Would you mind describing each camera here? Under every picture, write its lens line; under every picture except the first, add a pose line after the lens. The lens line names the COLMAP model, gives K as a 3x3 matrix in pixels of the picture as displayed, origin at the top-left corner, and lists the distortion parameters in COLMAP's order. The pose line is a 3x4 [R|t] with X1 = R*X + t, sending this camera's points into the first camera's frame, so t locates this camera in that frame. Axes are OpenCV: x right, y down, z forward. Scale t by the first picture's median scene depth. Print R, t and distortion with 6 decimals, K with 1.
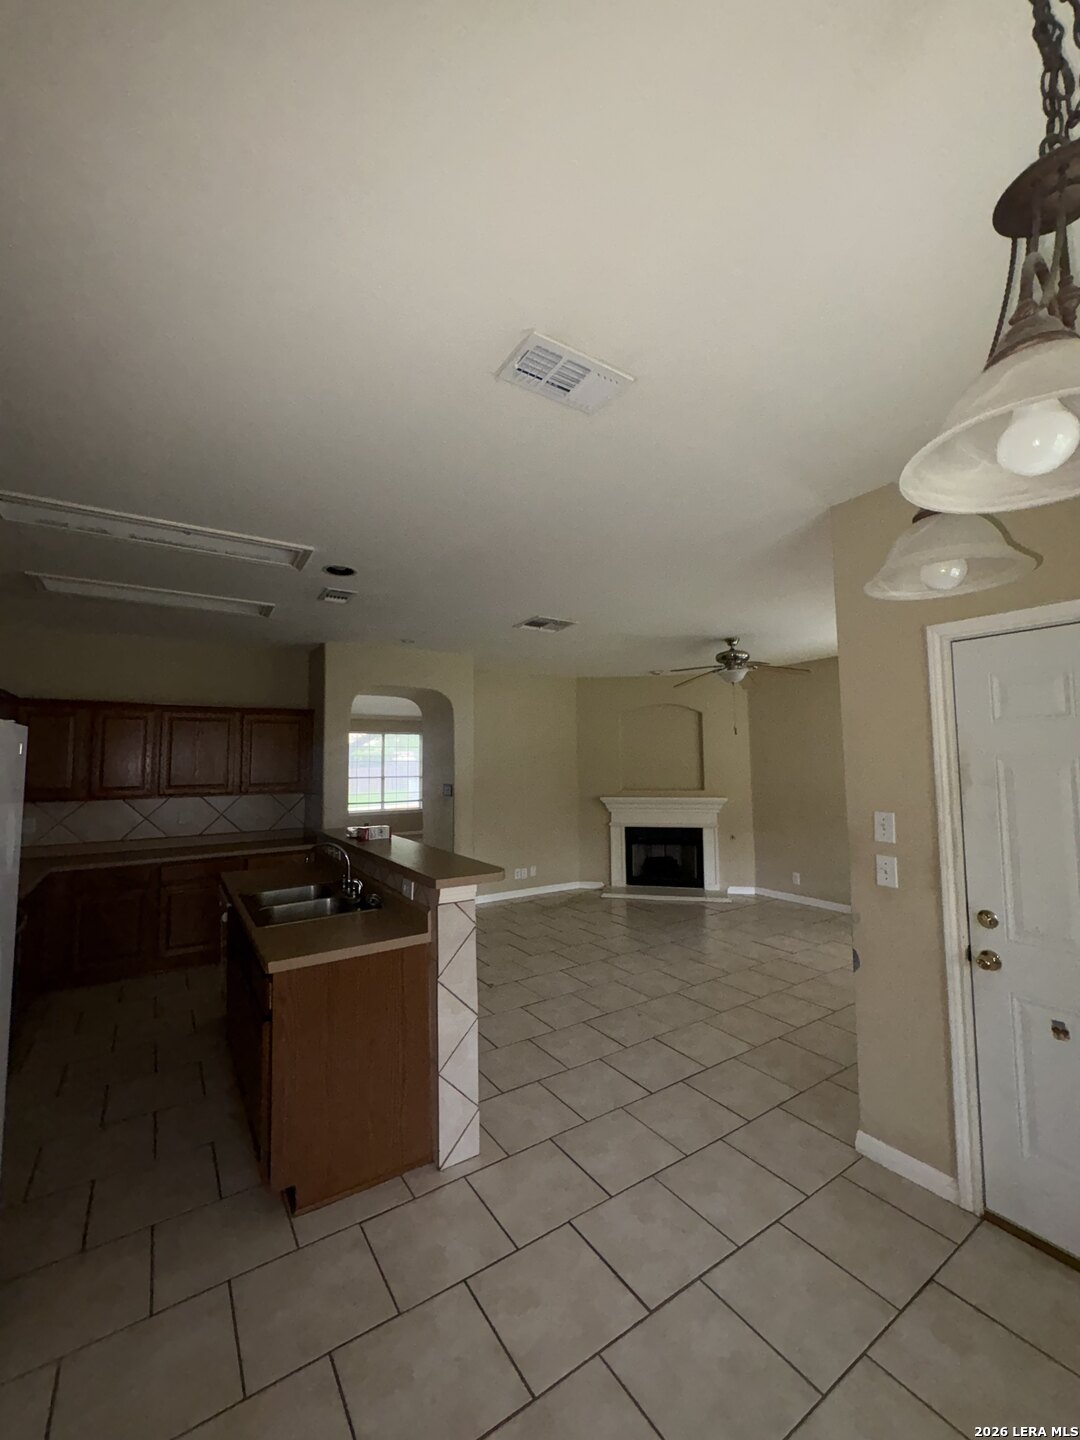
lens RADIAL K [[580.2, 0, 540.0], [0, 580.2, 720.0], [0, 0, 1]] dist [-0.000143, -0.000043]
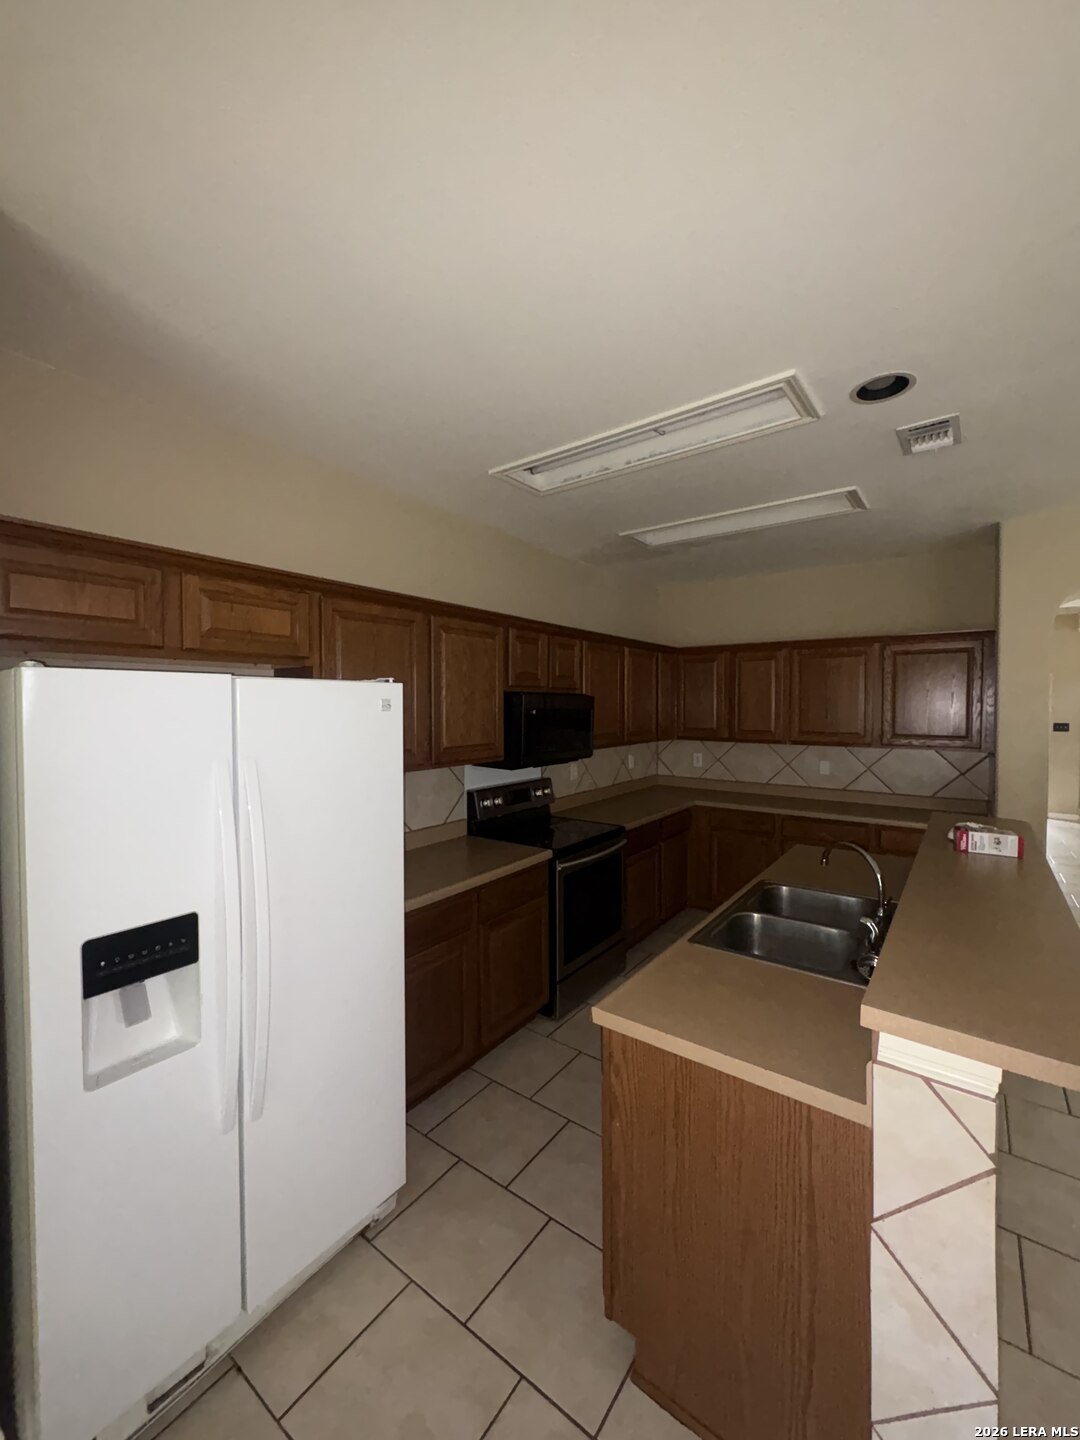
lens RADIAL K [[580.2, 0, 540.0], [0, 580.2, 720.0], [0, 0, 1]] dist [-0.000143, -0.000043]
pose [[0.333947, 0.040360, -0.941727, 0.094024], [0.067862, 0.995461, 0.066728, 0.010640], [0.940146, -0.086191, 0.329692, 0.427295]]
